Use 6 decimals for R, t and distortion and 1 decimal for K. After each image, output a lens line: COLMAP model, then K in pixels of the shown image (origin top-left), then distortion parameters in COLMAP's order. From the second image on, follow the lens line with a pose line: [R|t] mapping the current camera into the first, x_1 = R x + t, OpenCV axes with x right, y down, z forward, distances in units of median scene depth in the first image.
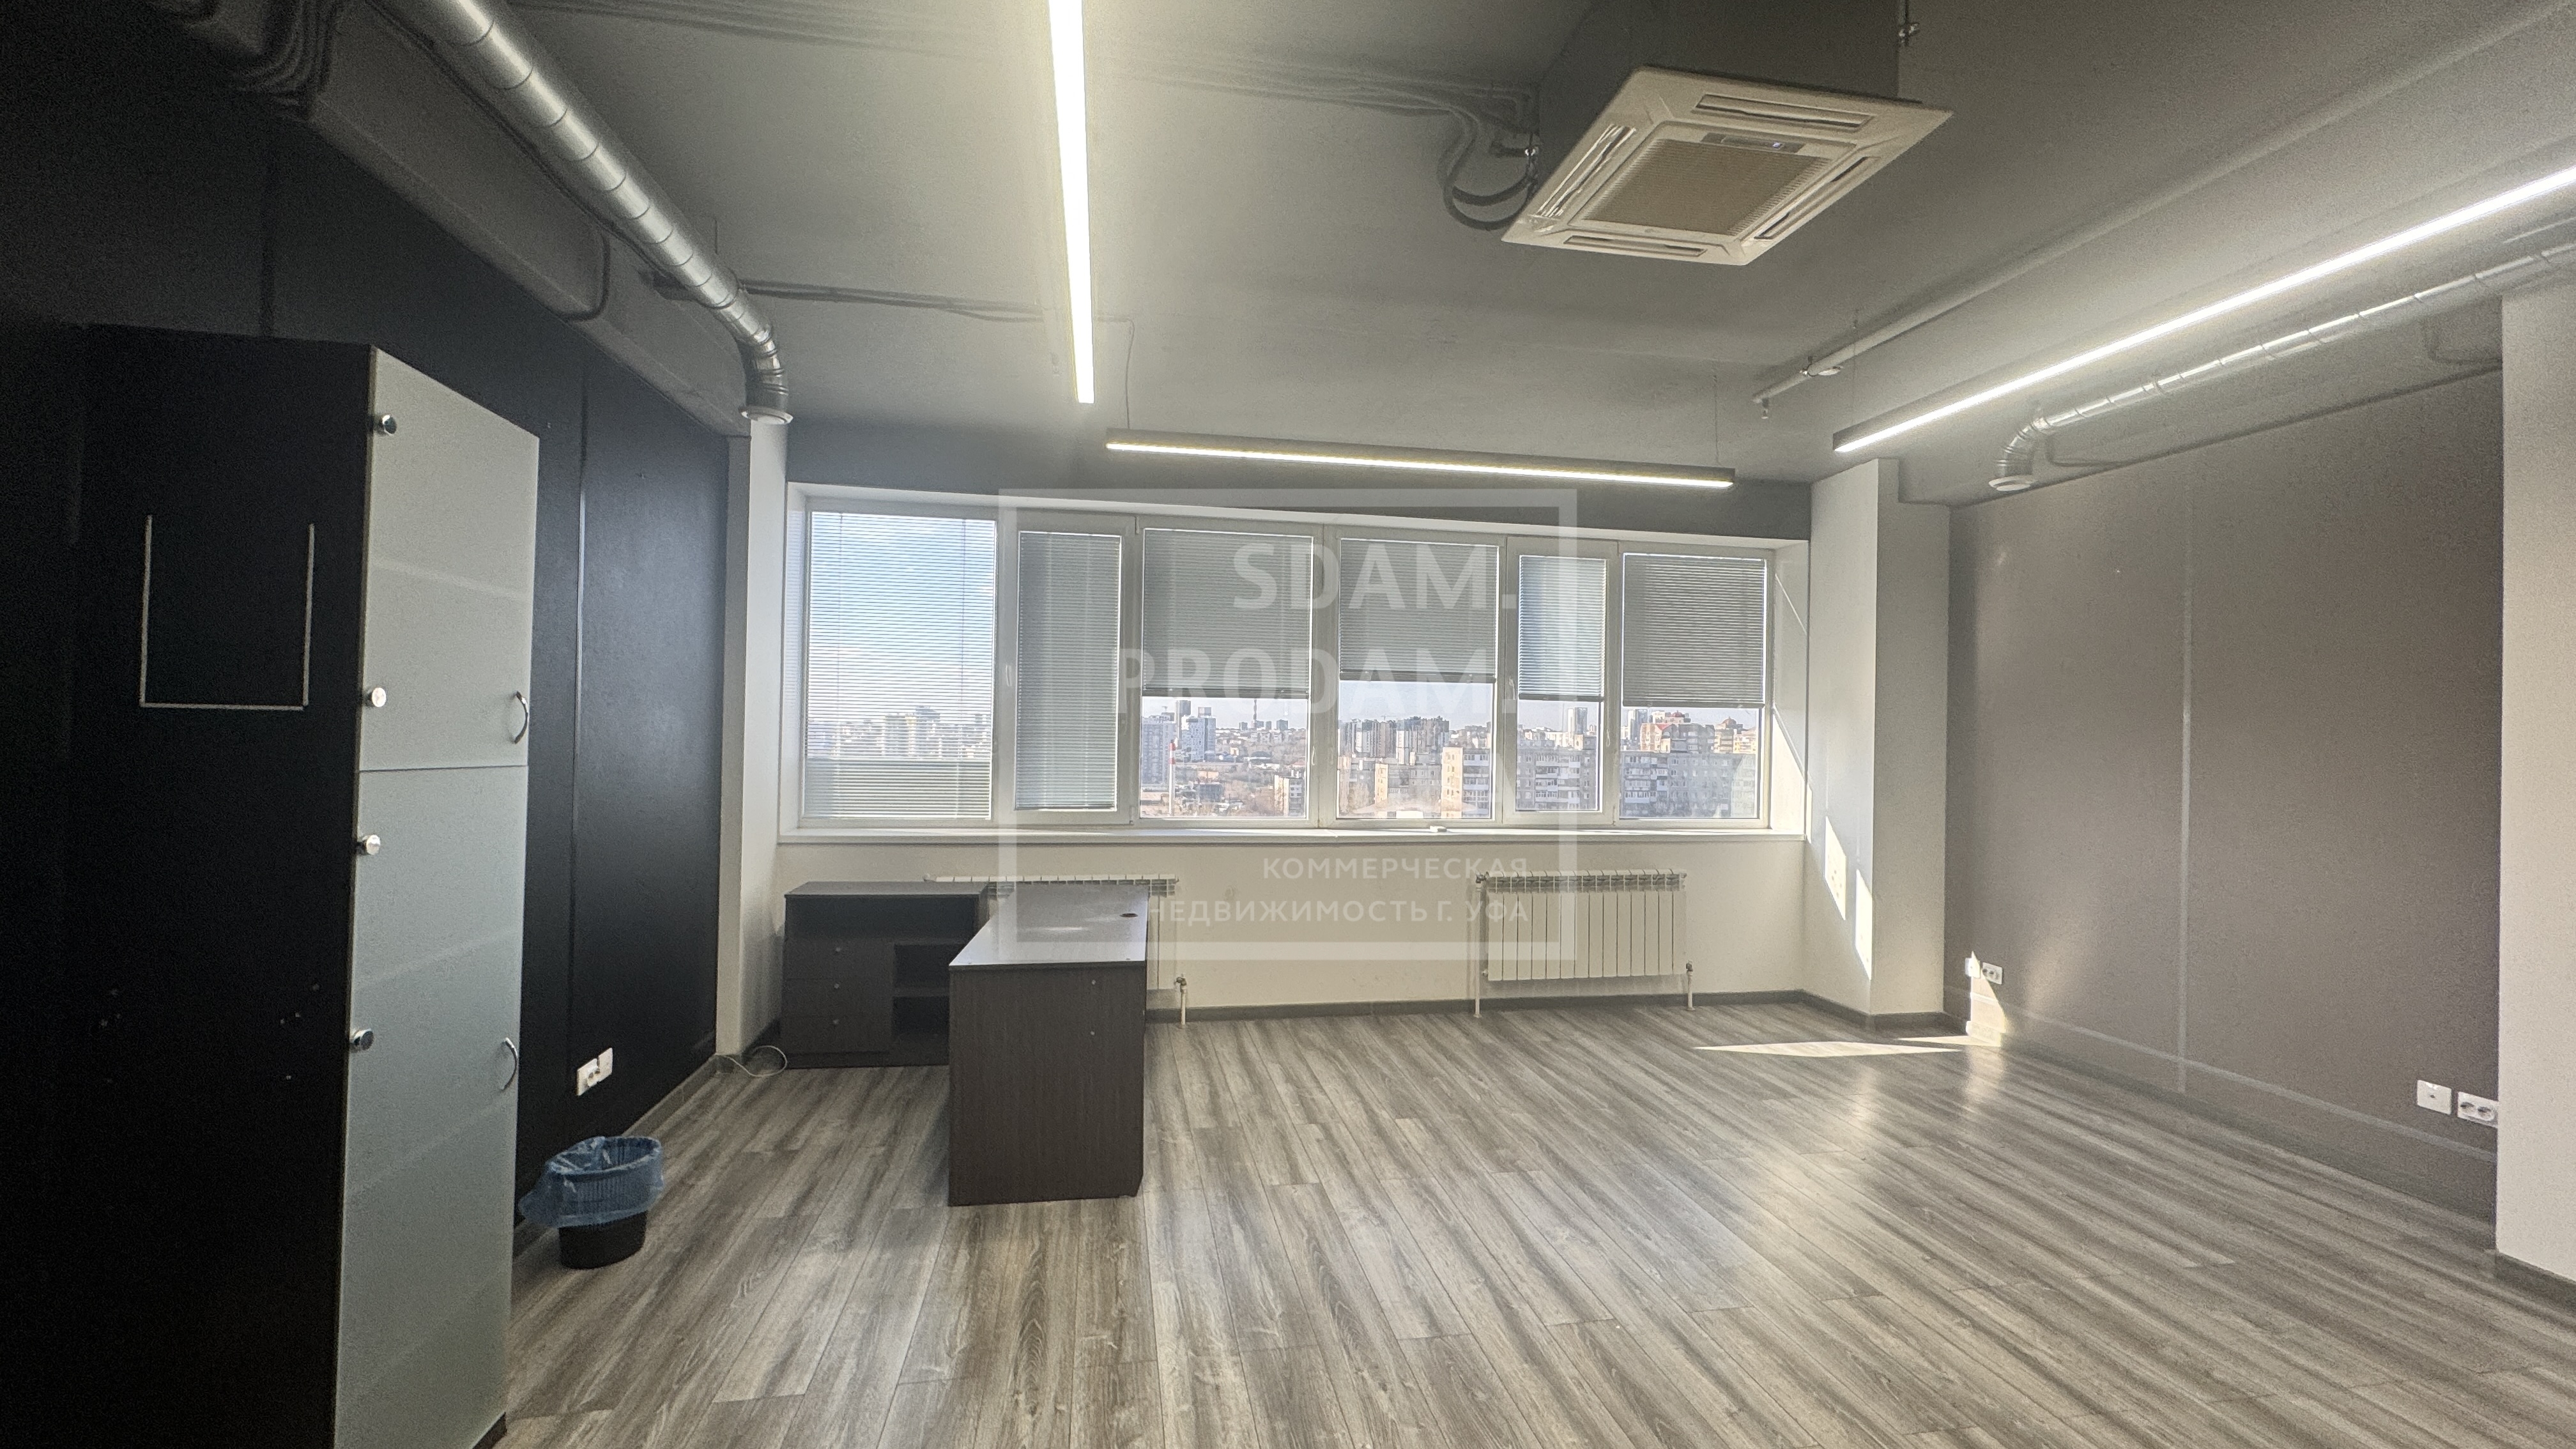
lens RADIAL K [[1021.3, 0, 1283.7], [0, 1021.3, 725.7], [0, 0, 1]] dist [-0.001754, 0.000353]
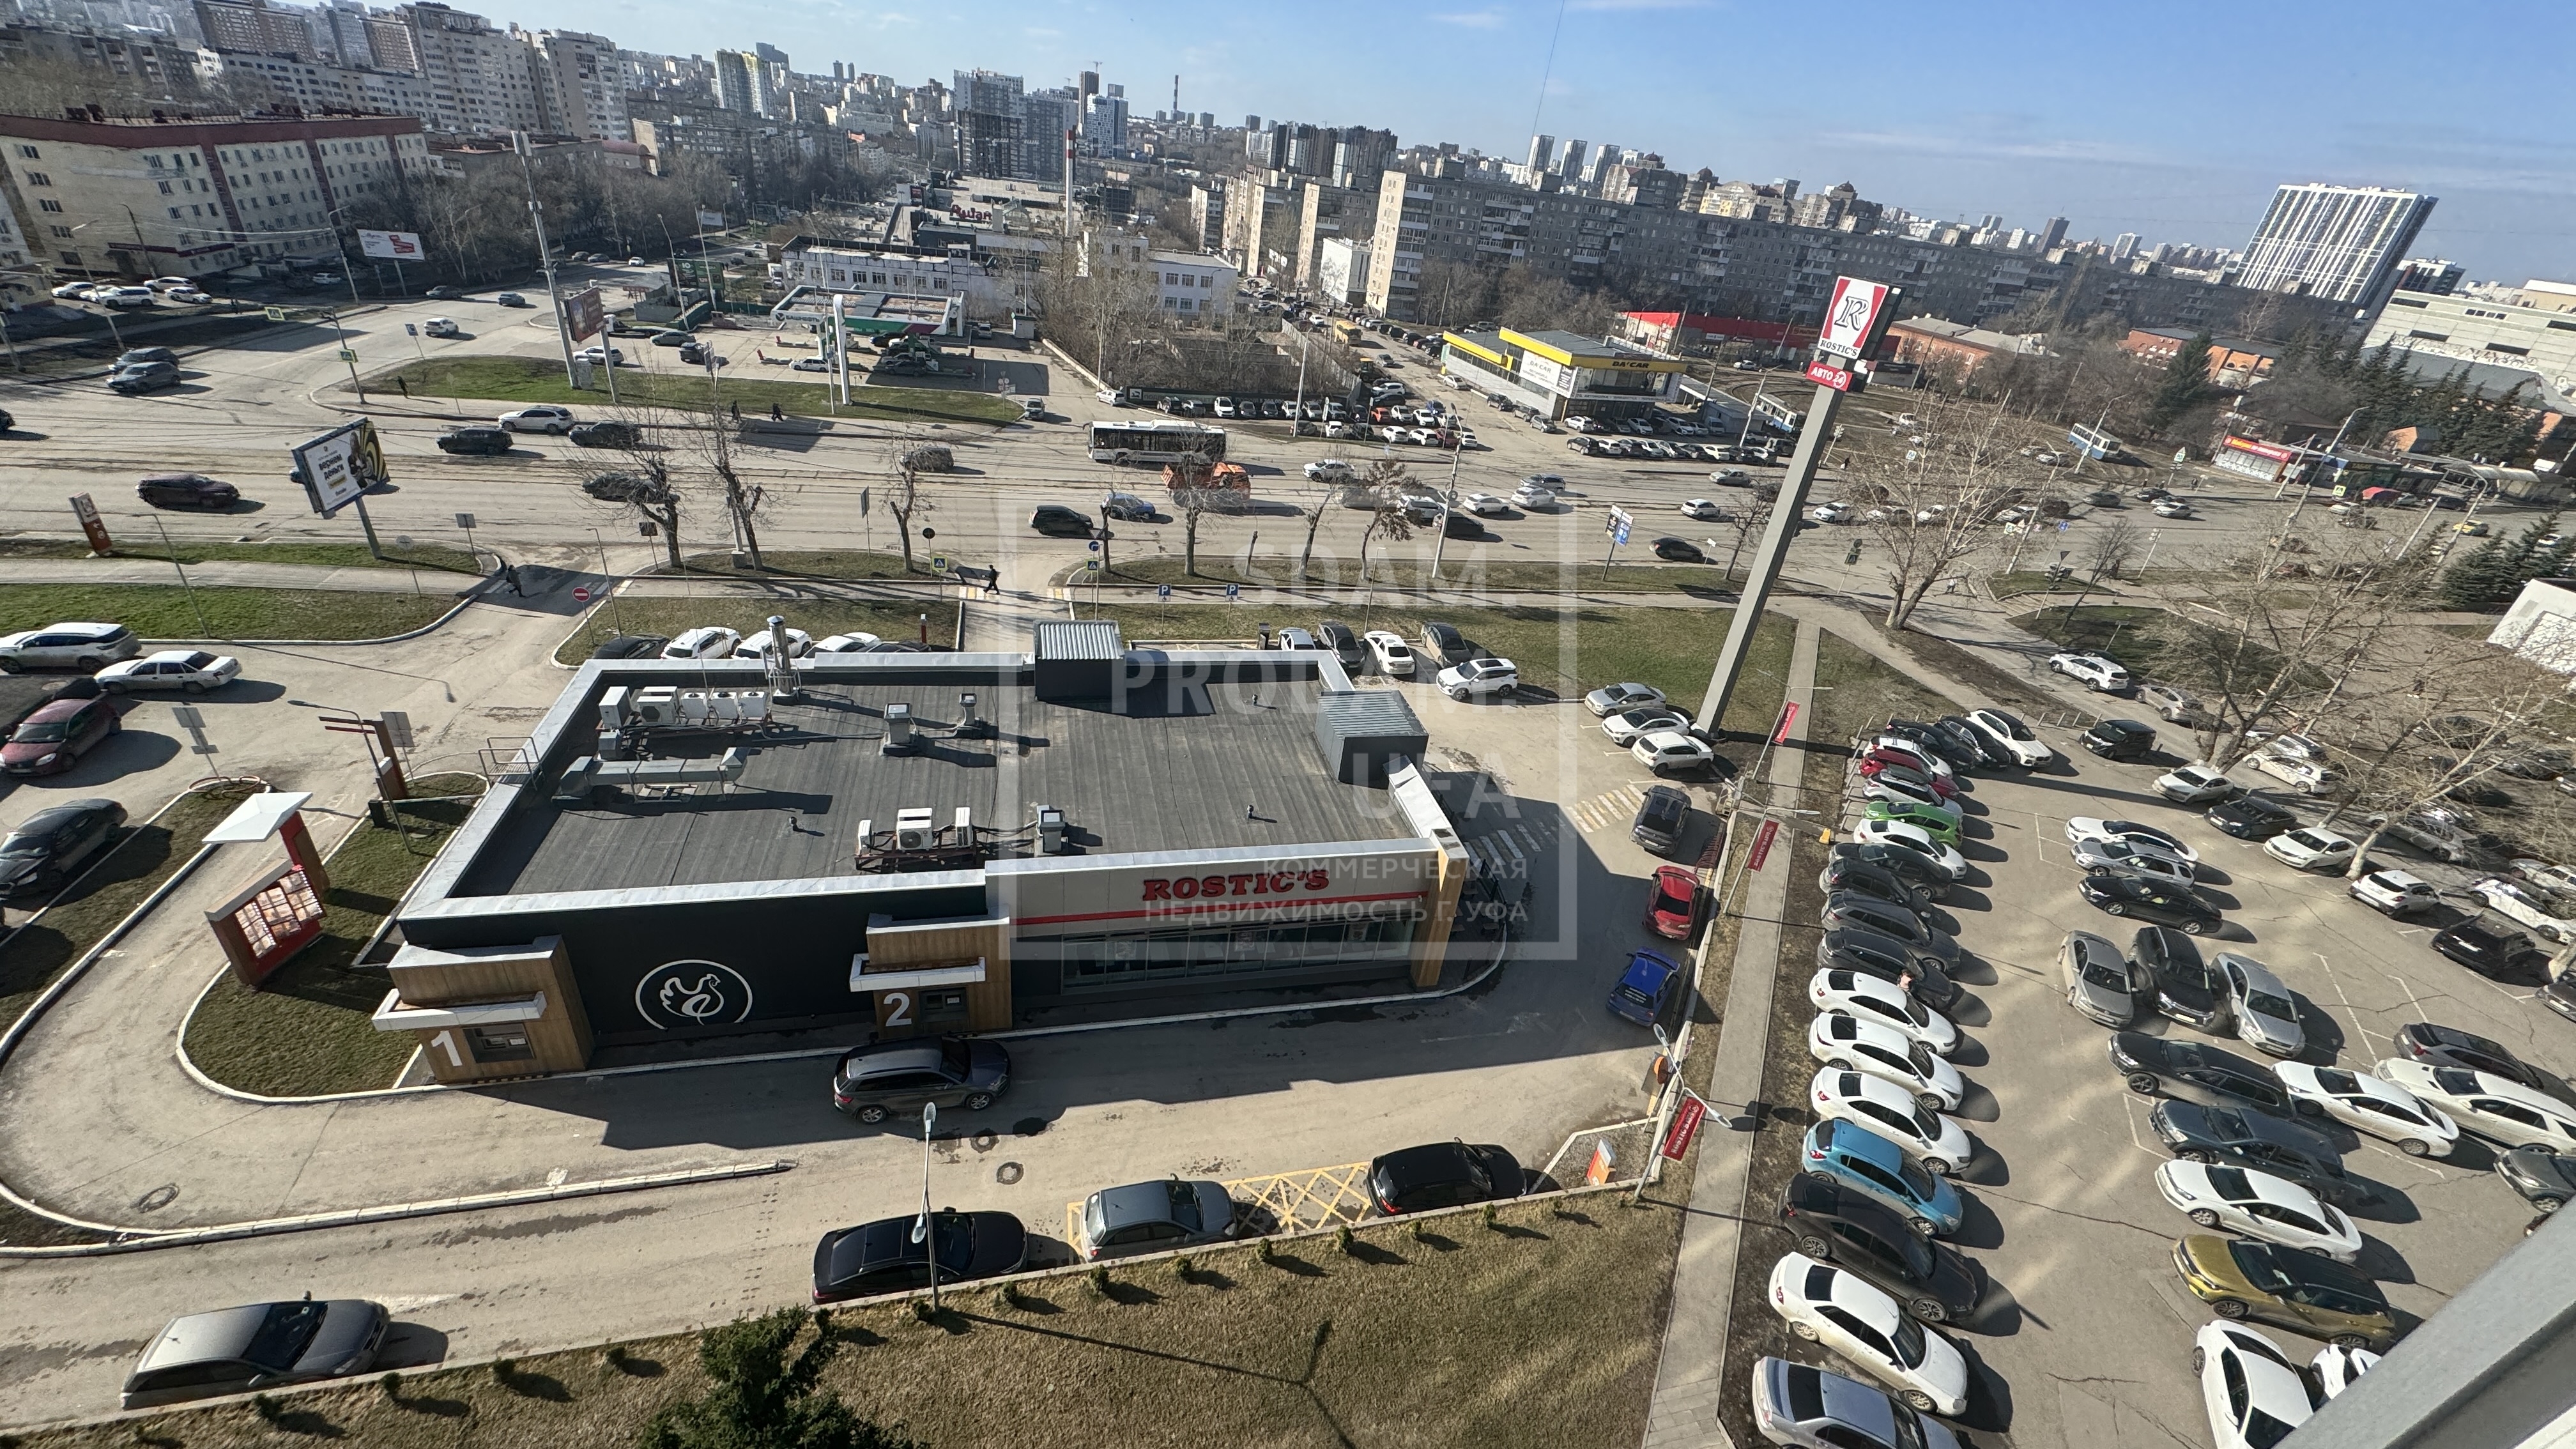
lens RADIAL K [[1021.3, 0, 1284.3], [0, 1021.3, 722.2], [0, 0, 1]] dist [-0.001754, 0.000353]
pose [[0.993272, 0.053686, 0.102607, 0.344144], [-0.098122, 0.860741, 0.499497, 0.005342], [-0.061502, -0.506204, 0.860218, 0.807946]]
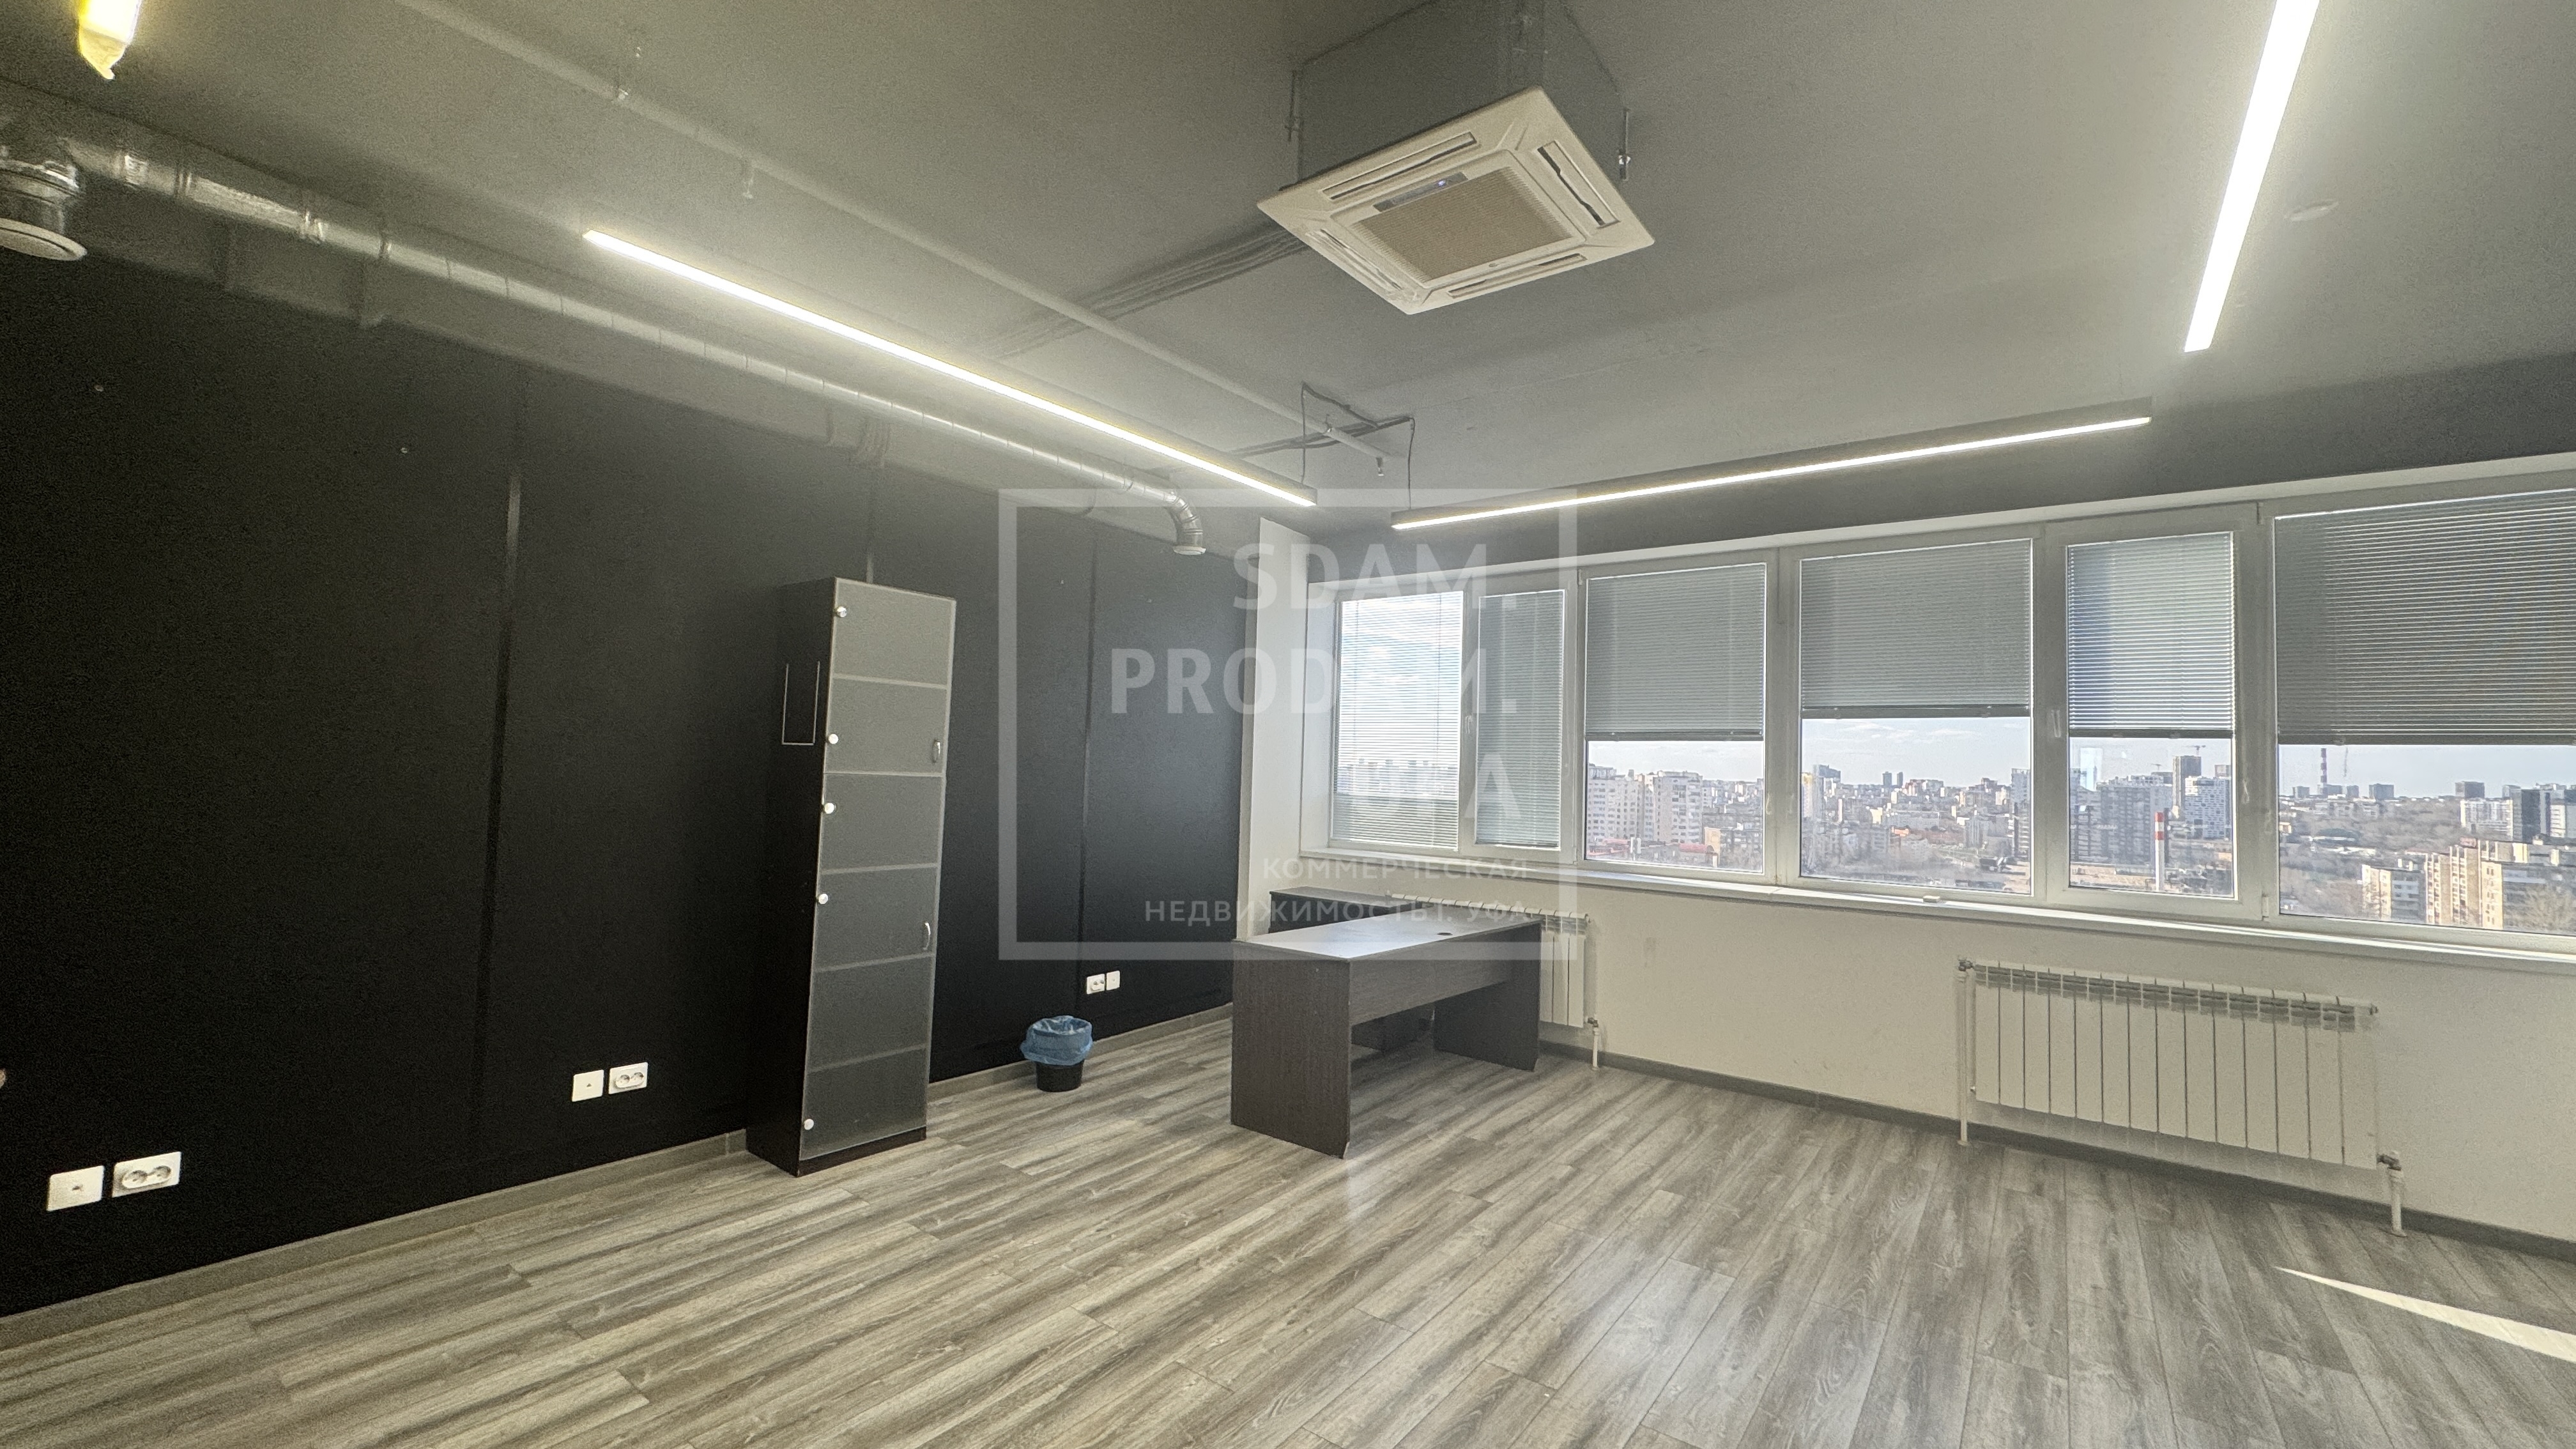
lens RADIAL K [[1021.3, 0, 1285.0], [0, 1021.3, 725.0], [0, 0, 1]] dist [-0.001754, 0.000353]
pose [[0.678542, -0.028146, -0.734023, 0.433395], [-0.014122, 0.998581, -0.051345, 0.013275], [0.734426, 0.045205, 0.677181, 0.080456]]
